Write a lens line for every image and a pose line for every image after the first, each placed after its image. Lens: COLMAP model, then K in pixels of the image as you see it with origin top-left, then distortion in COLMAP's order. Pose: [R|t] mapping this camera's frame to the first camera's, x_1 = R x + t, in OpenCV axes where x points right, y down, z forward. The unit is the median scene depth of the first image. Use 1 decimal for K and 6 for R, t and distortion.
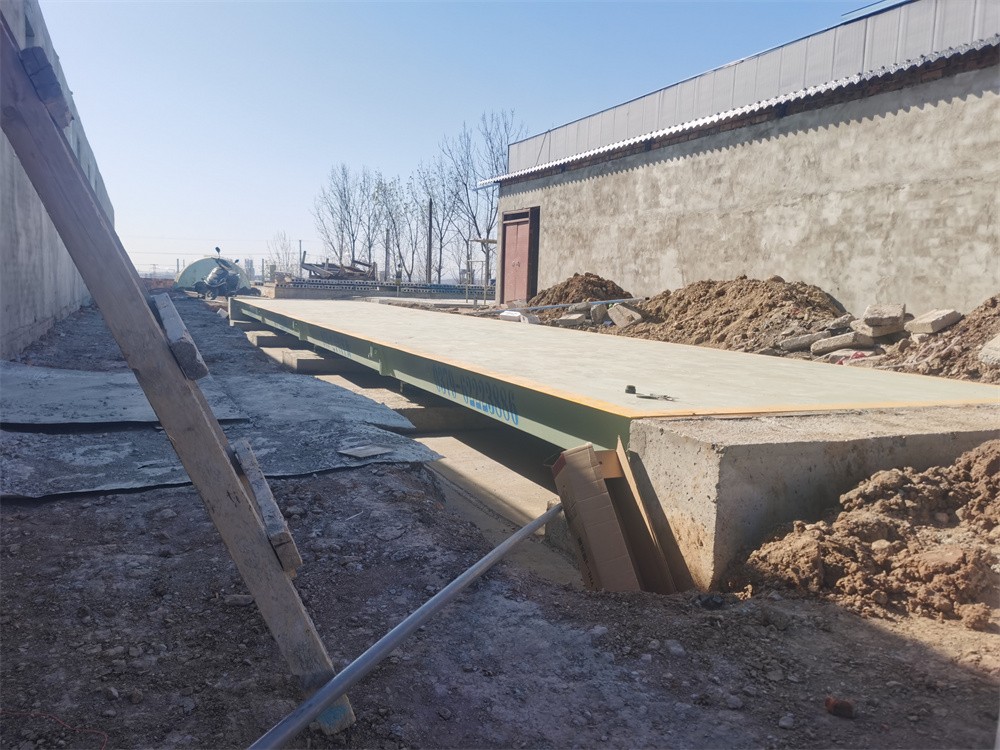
lens RADIAL K [[770.8, 0, 497.3], [0, 770.8, 376.5], [0, 0, 1]] dist [0.068008, -0.067294]
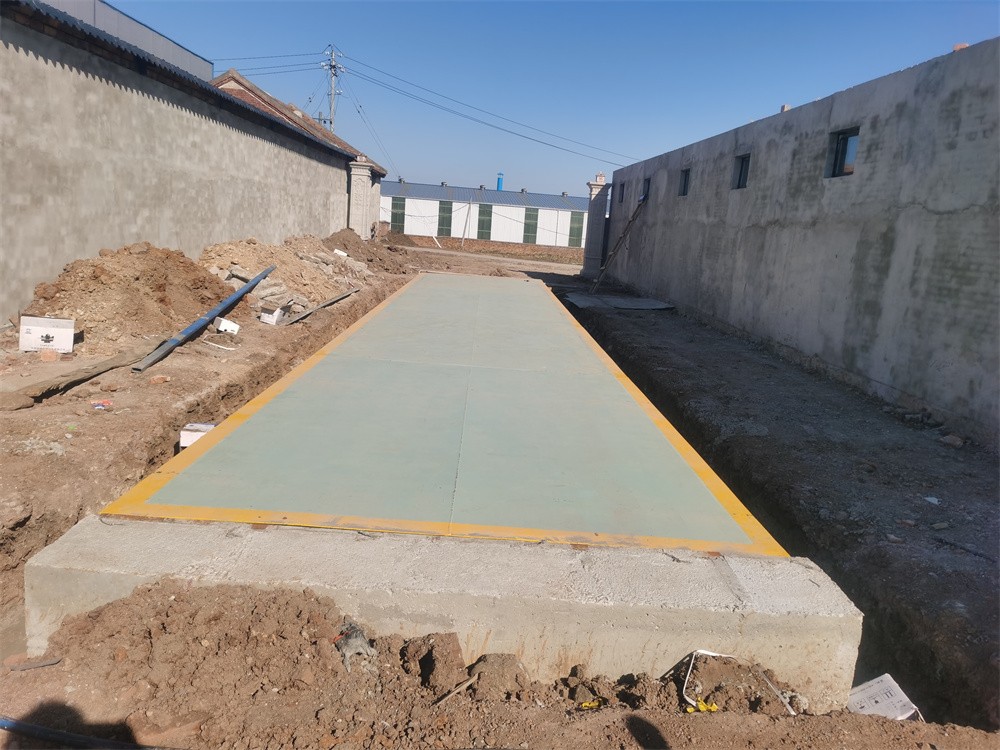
lens RADIAL K [[770.8, 0, 502.2], [0, 770.8, 371.4], [0, 0, 1]] dist [0.068008, -0.067294]
pose [[-0.917886, -0.164529, 0.361131, -0.473293], [-0.049418, 0.950313, 0.307350, -0.278593], [-0.393755, 0.264266, -0.880409, 1.677888]]
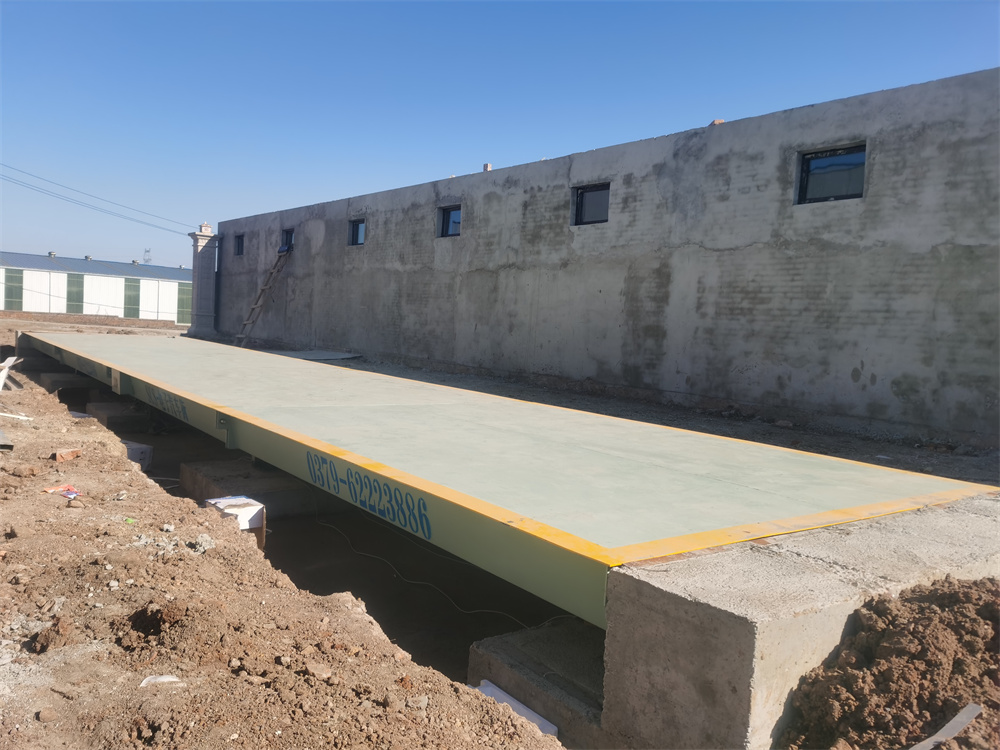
lens RADIAL K [[770.8, 0, 499.9], [0, 770.8, 375.0], [0, 0, 1]] dist [0.068008, -0.067294]
pose [[-0.969378, -0.066301, -0.236453, -0.143712], [-0.110238, 0.977883, 0.177743, -0.212674], [0.219439, 0.198366, -0.955247, 1.677100]]
